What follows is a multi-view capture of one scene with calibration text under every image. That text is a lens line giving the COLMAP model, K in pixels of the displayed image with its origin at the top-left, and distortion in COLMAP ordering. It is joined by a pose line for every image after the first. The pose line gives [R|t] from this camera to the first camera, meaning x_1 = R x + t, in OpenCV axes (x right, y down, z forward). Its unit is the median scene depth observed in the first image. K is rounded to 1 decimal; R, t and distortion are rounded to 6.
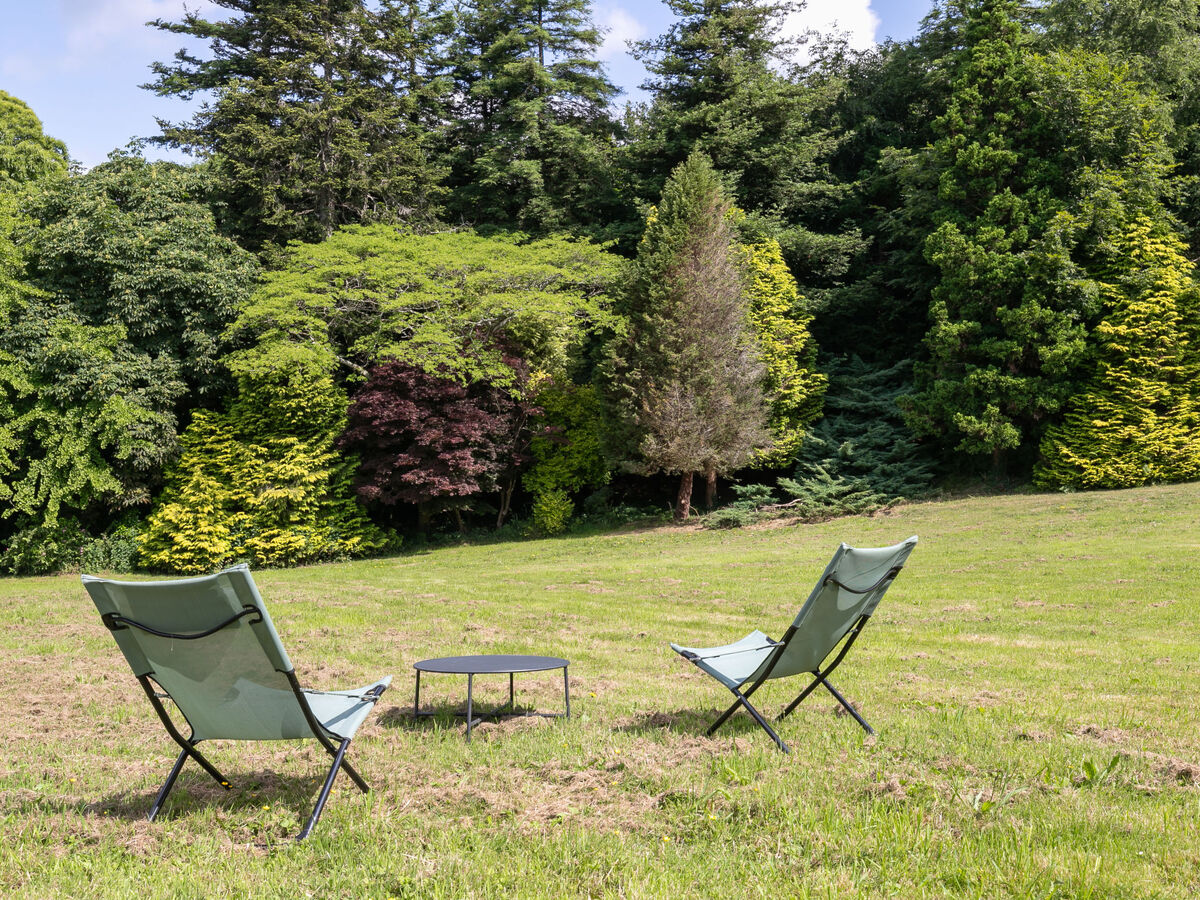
lens RADIAL K [[1251.3, 0, 600.0], [0, 1251.3, 450.0], [0, 0, 1]] dist [0.011673, 0.009536]
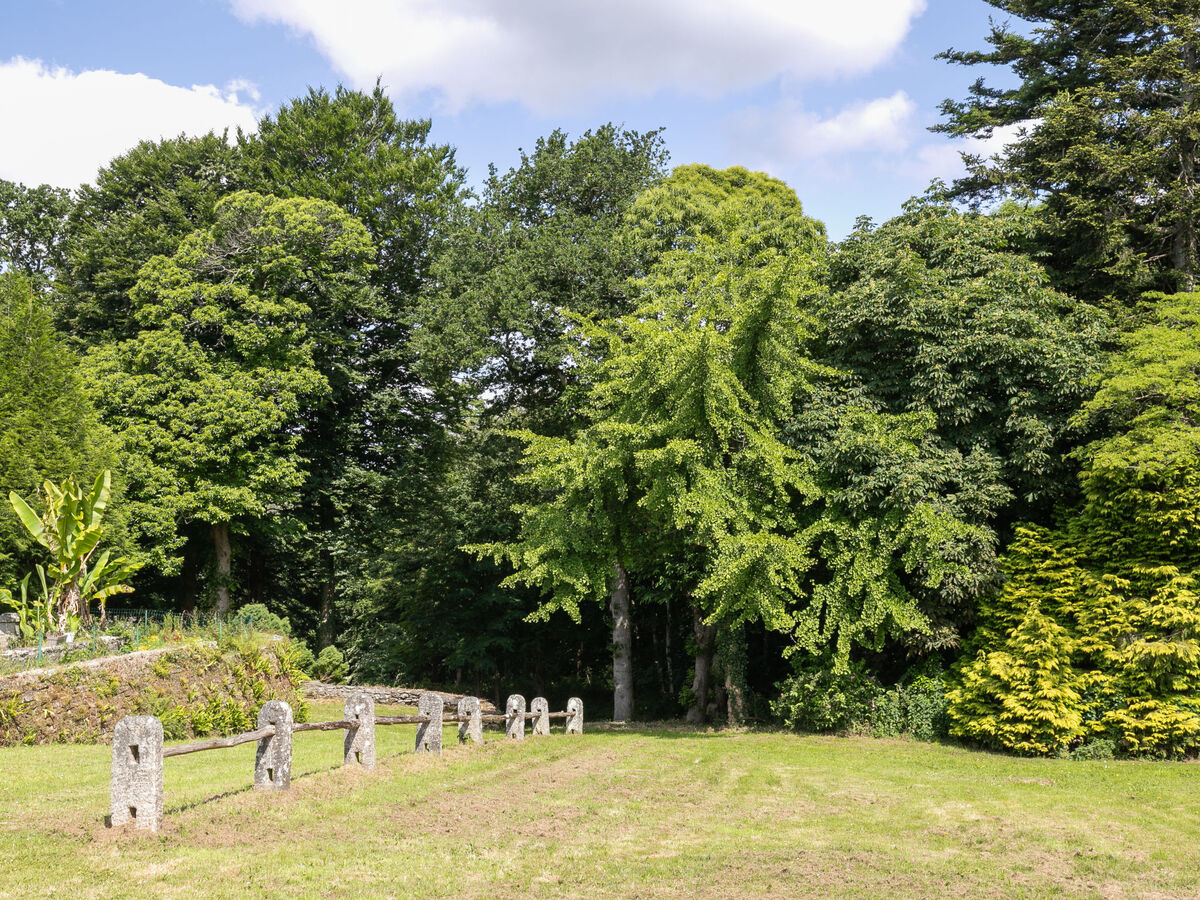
lens RADIAL K [[1251.3, 0, 600.0], [0, 1251.3, 450.0], [0, 0, 1]] dist [0.011673, 0.009536]
pose [[0.864060, -0.014791, -0.503171, -0.170779], [-0.032973, 0.995759, -0.085893, -0.003896], [0.502307, 0.090807, 0.859908, 0.245138]]
